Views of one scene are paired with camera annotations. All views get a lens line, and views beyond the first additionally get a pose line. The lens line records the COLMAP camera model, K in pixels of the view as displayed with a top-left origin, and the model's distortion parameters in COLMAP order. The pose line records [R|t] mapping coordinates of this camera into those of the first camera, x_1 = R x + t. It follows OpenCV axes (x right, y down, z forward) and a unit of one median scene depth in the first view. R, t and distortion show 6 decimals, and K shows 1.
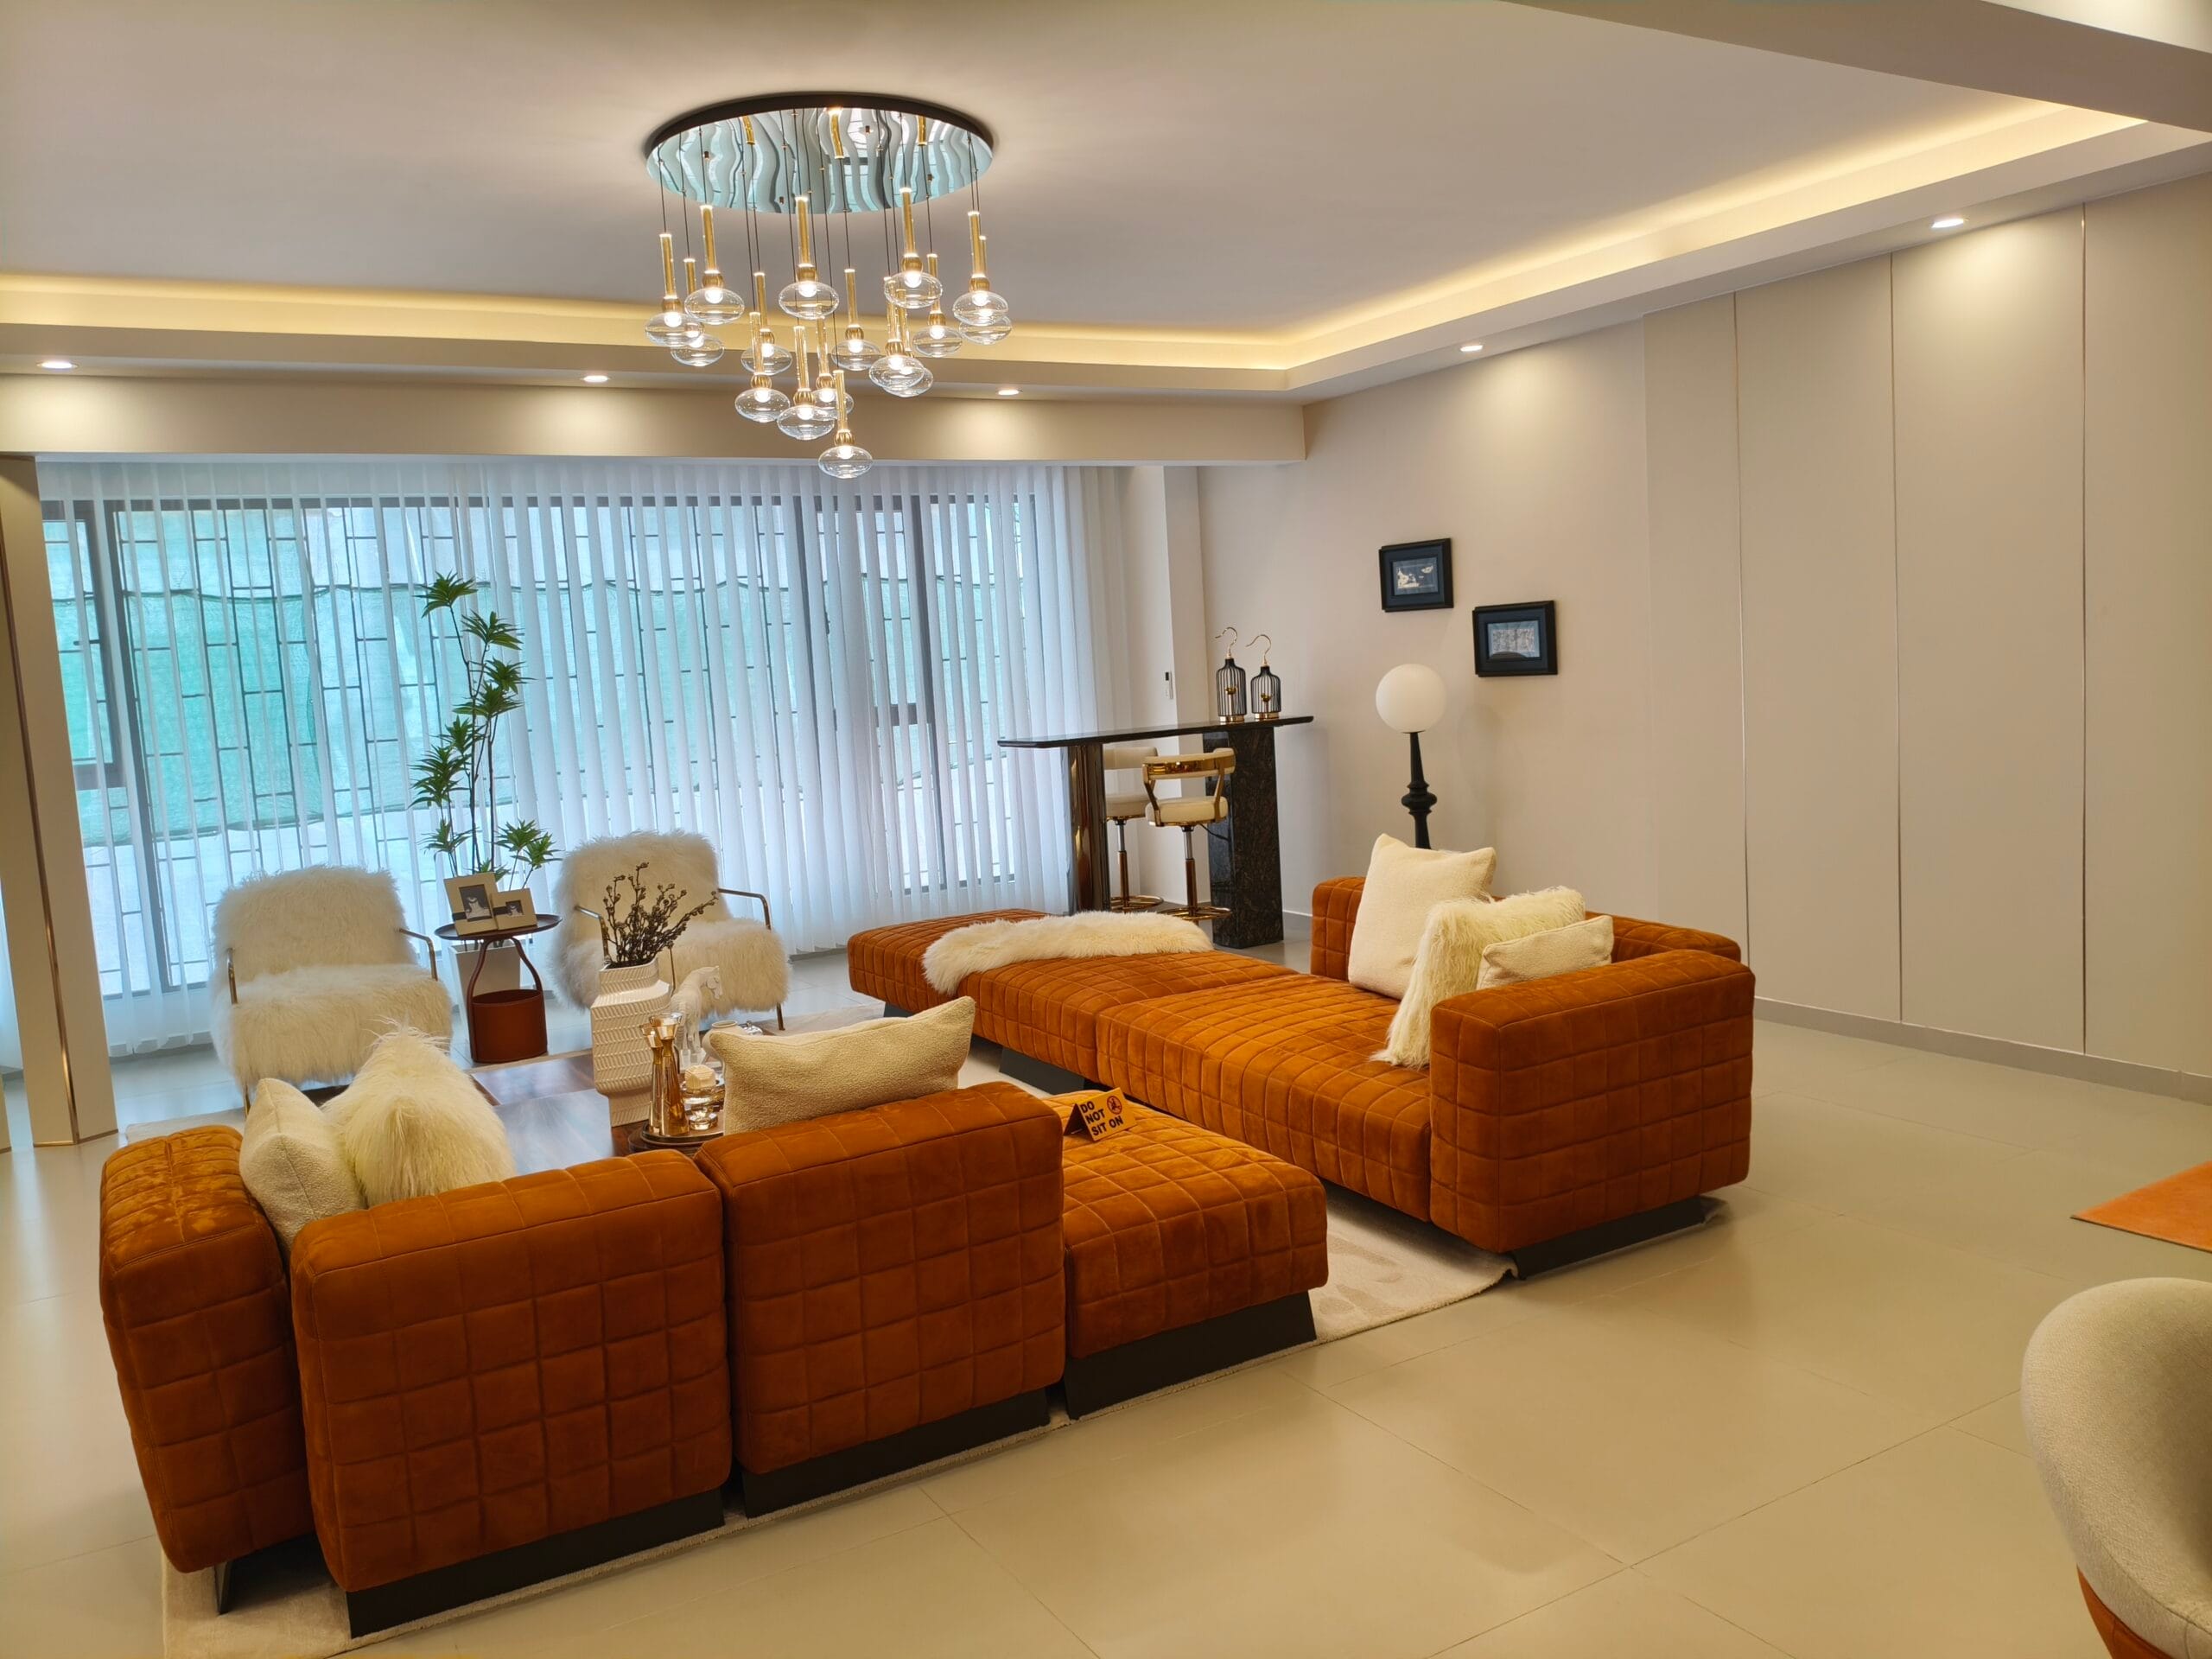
lens RADIAL K [[1736.4, 0, 1108.2], [0, 1736.4, 829.4], [0, 0, 1]] dist [0.055732, -0.085205]
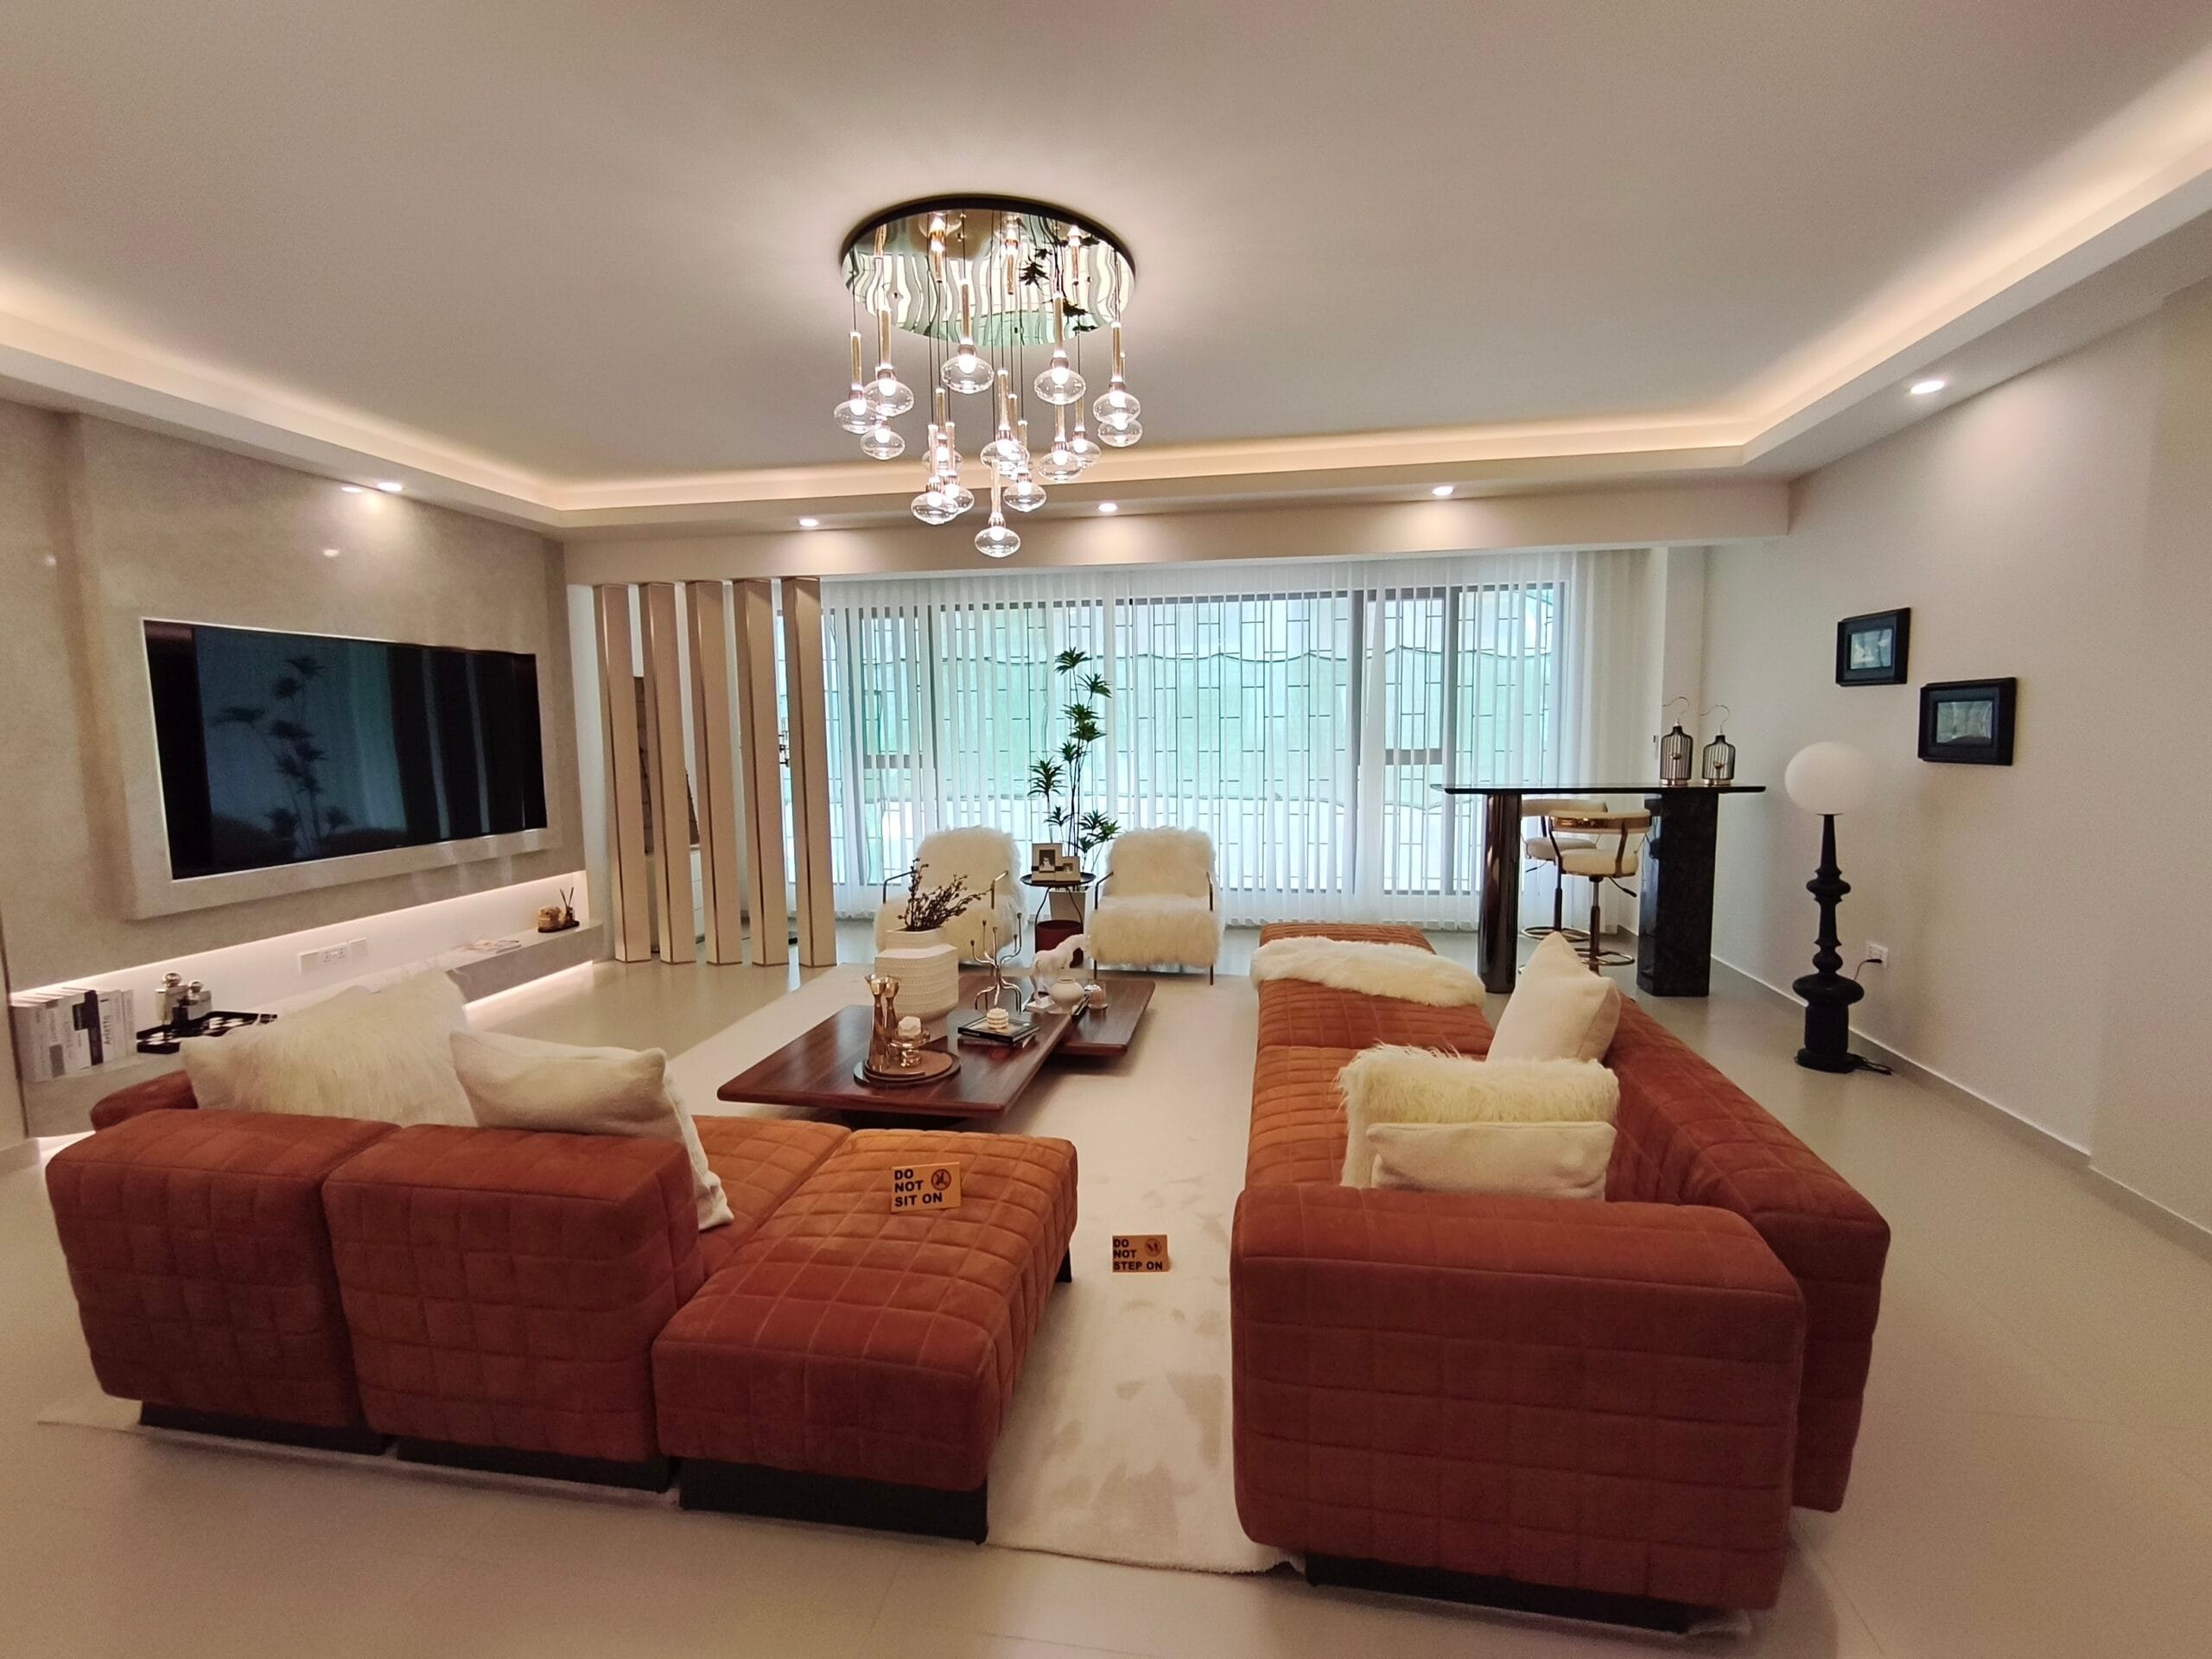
lens RADIAL K [[992.7, 0, 1123.5], [0, 992.7, 831.7], [0, 0, 1]] dist [0.000247, 0.003645]
pose [[0.765647, 0.116735, -0.632580, 0.224876], [-0.098106, 0.993082, 0.064518, -0.043940], [0.635736, 0.012662, 0.771803, 0.342469]]
